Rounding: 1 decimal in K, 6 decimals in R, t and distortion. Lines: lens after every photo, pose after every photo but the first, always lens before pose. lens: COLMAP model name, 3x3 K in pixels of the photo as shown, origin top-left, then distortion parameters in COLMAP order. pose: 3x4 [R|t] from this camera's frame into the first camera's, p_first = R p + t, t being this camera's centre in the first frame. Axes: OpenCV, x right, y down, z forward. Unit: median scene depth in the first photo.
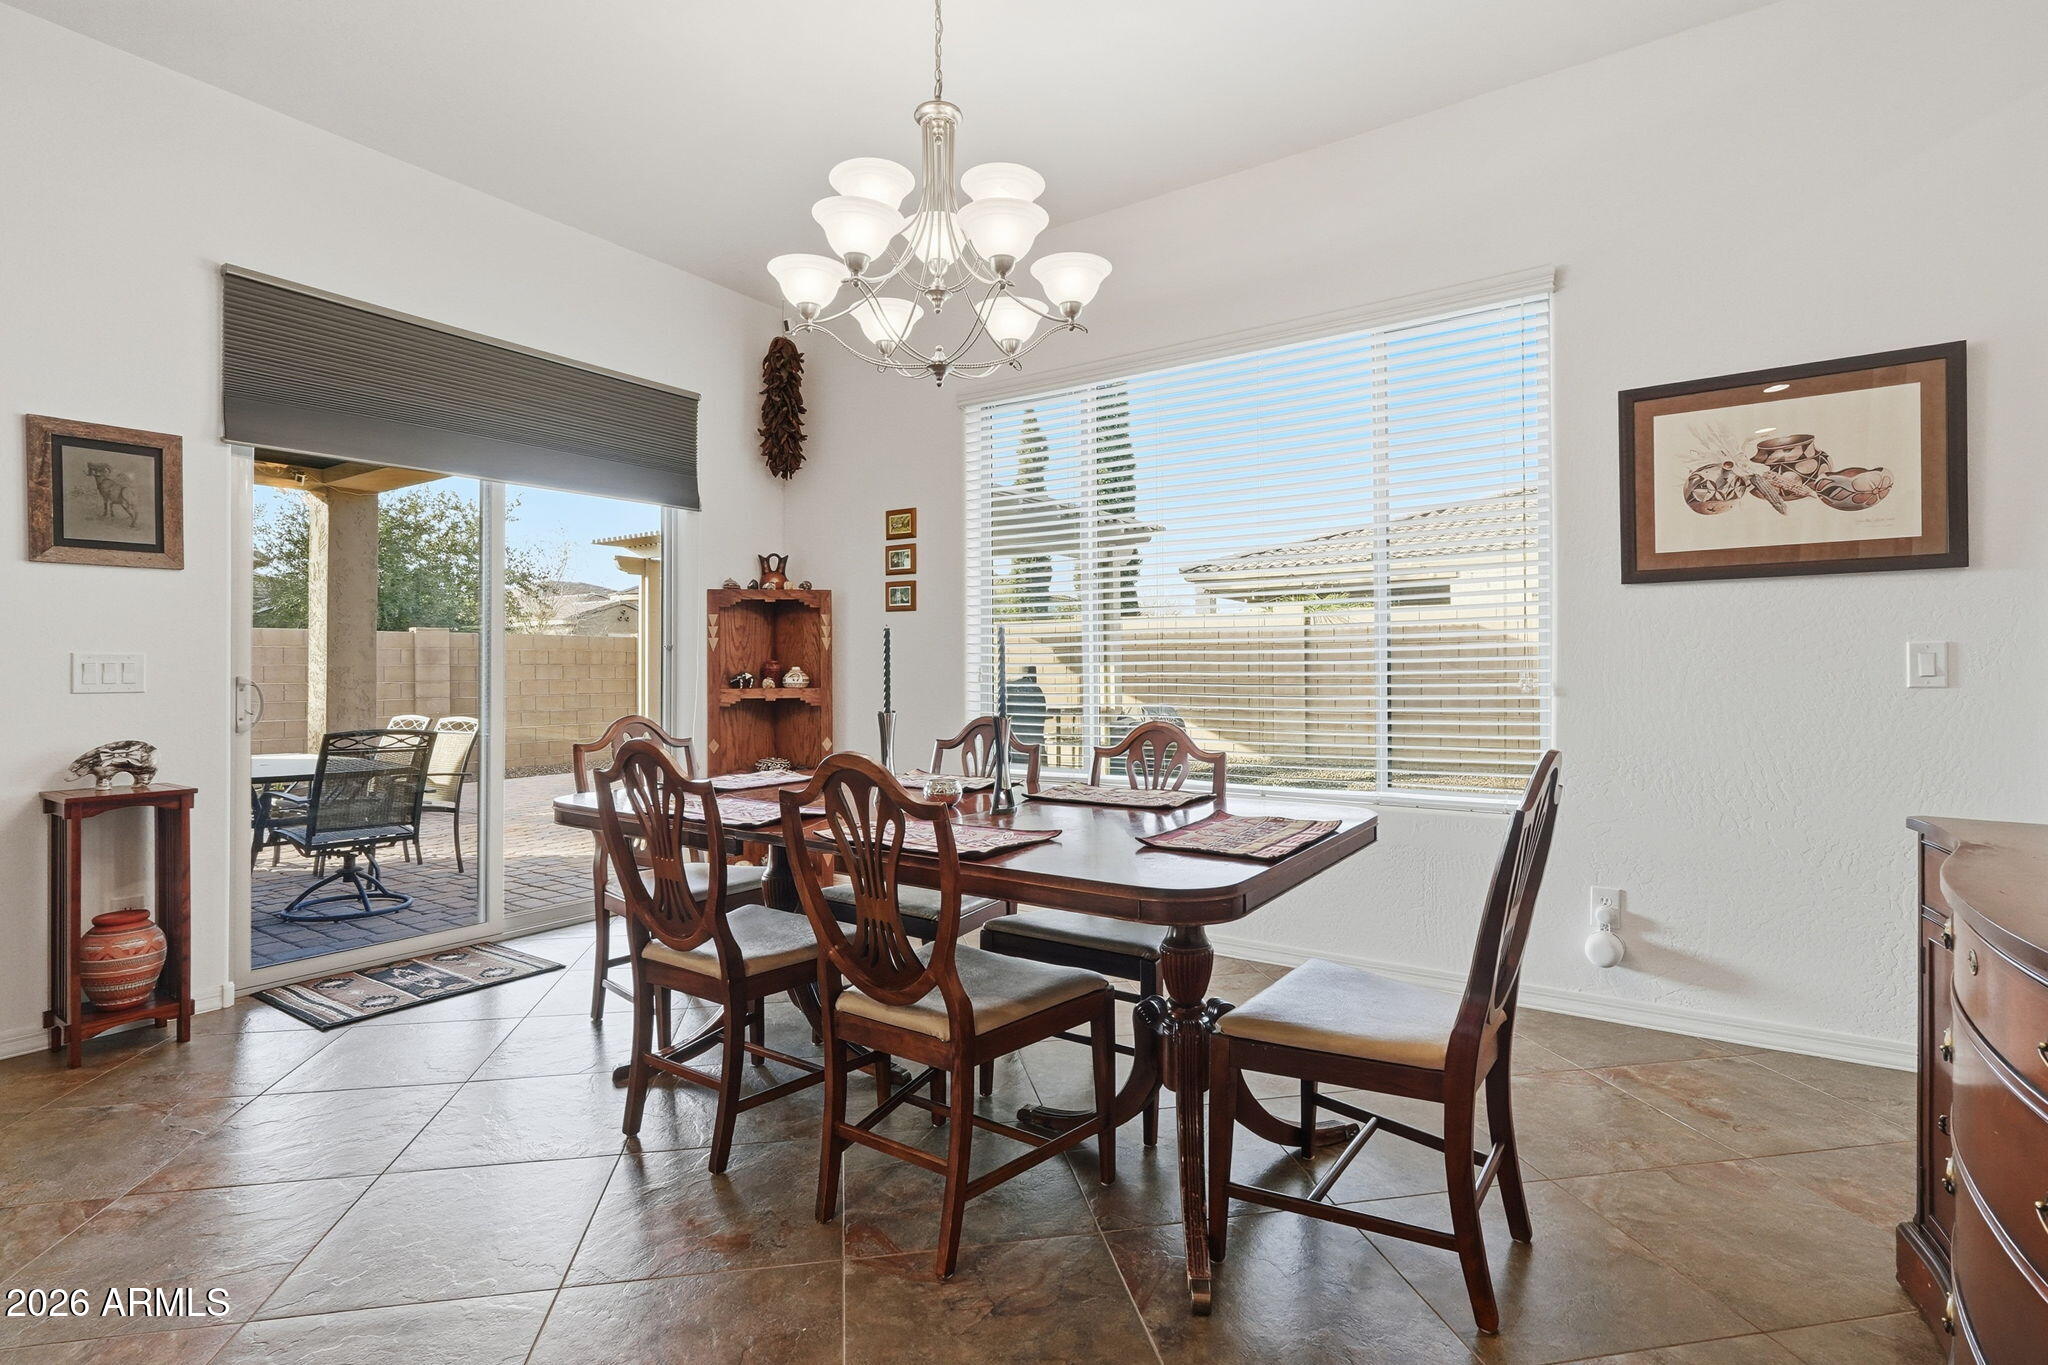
lens RADIAL K [[994.6, 0, 1043.9], [0, 994.6, 663.4], [0, 0, 1]] dist [-0.007802, 0.000833]
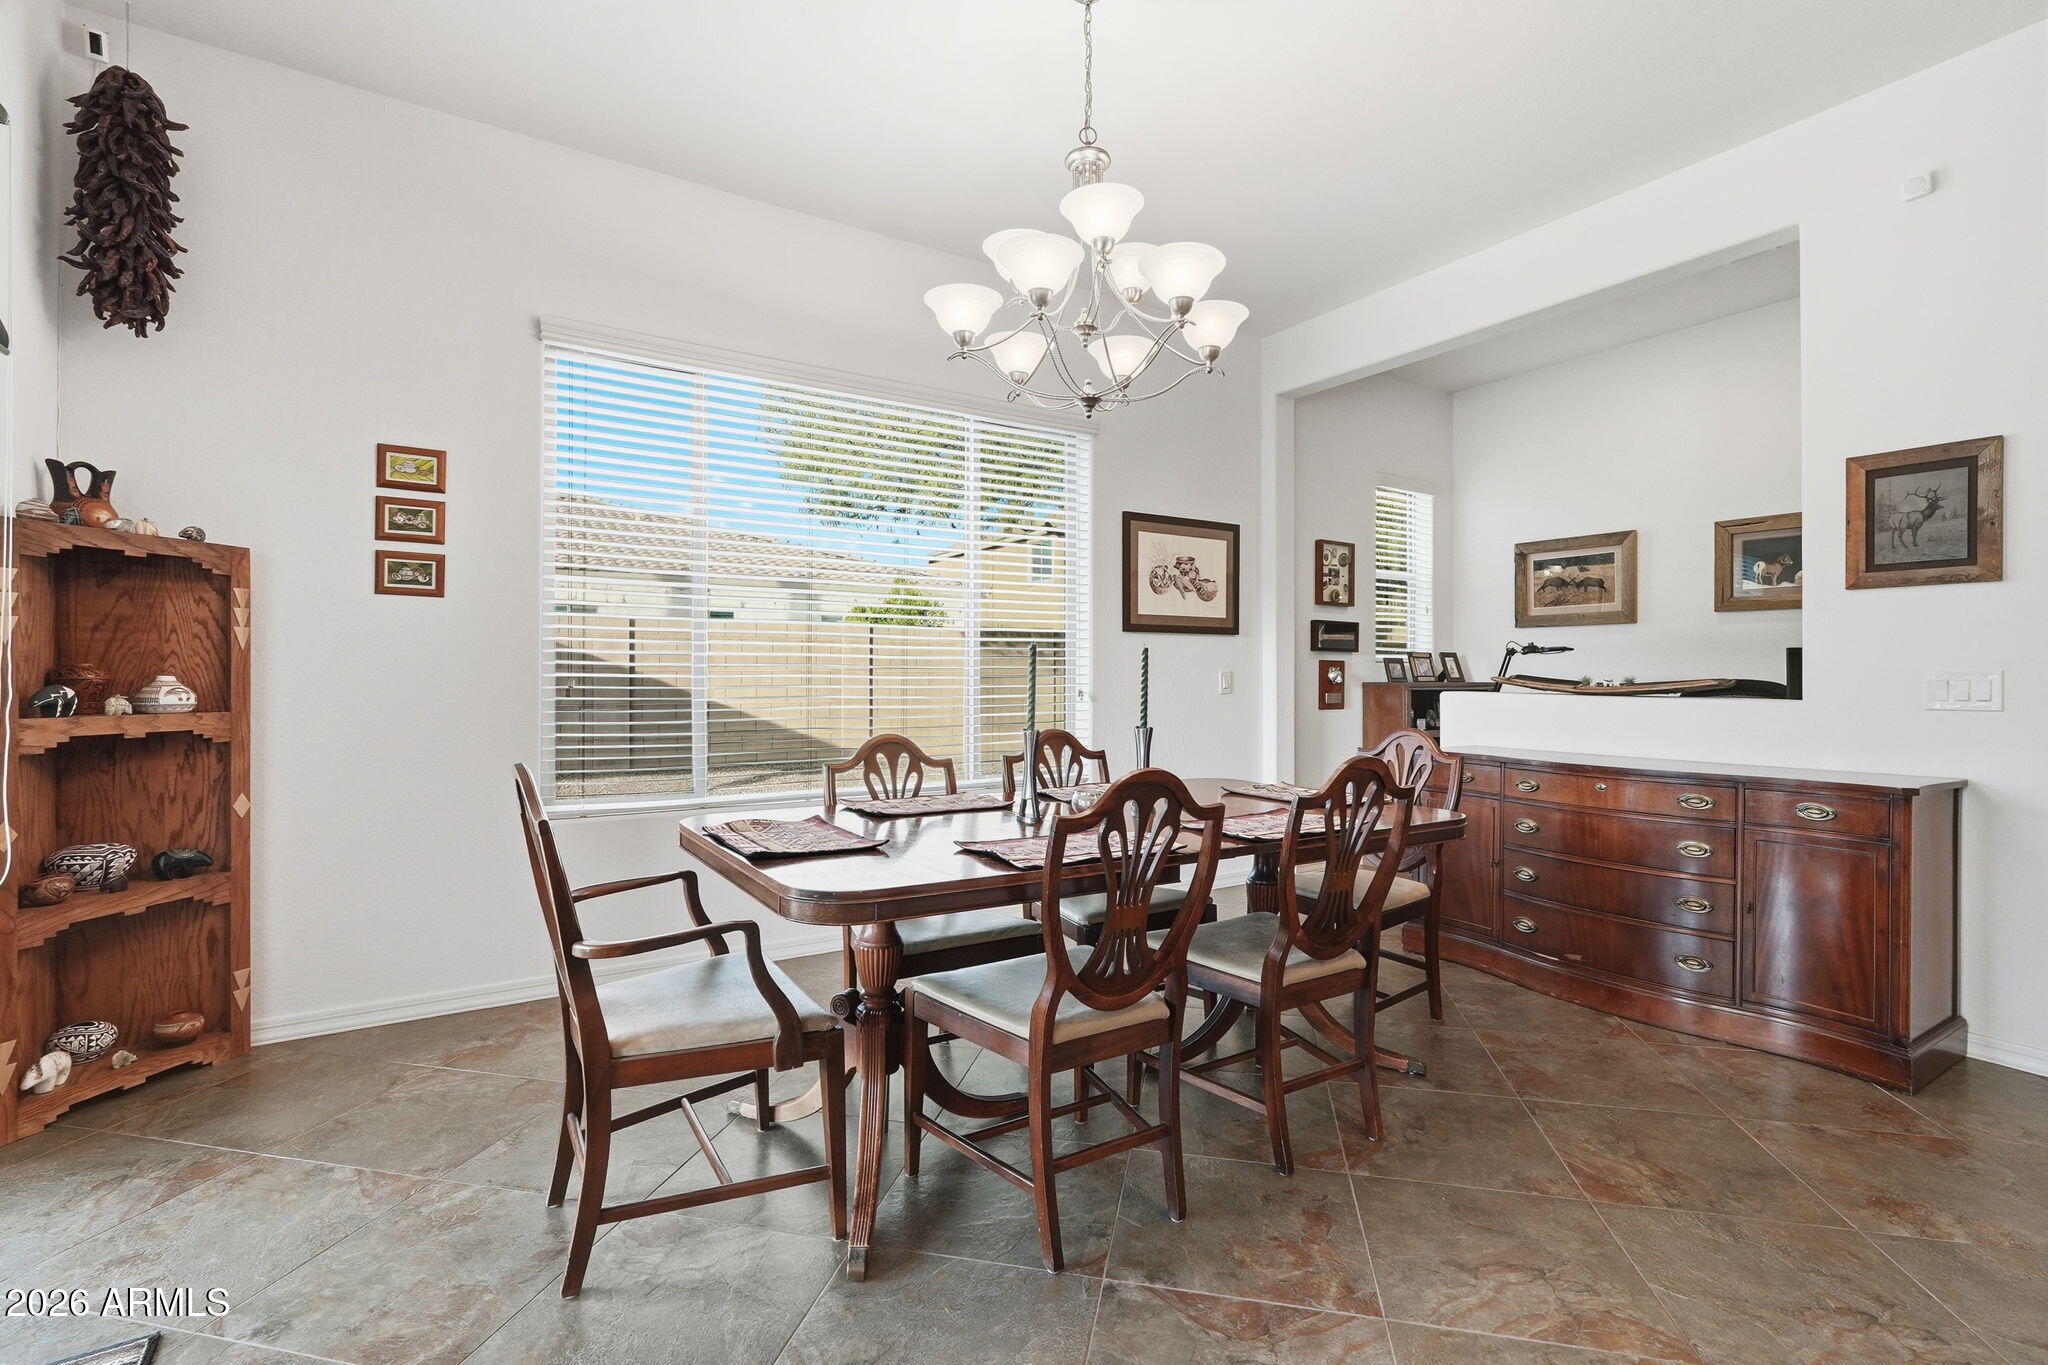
lens RADIAL K [[924.7, 0, 994.2], [0, 924.7, 686.6], [0, 0, 1]] dist [-0.009230, 0.002128]
pose [[0.408024, -0.002286, 0.912969, -0.814267], [-0.012770, 0.999885, 0.008211, -0.000372], [-0.912882, -0.015009, 0.407947, 0.543312]]
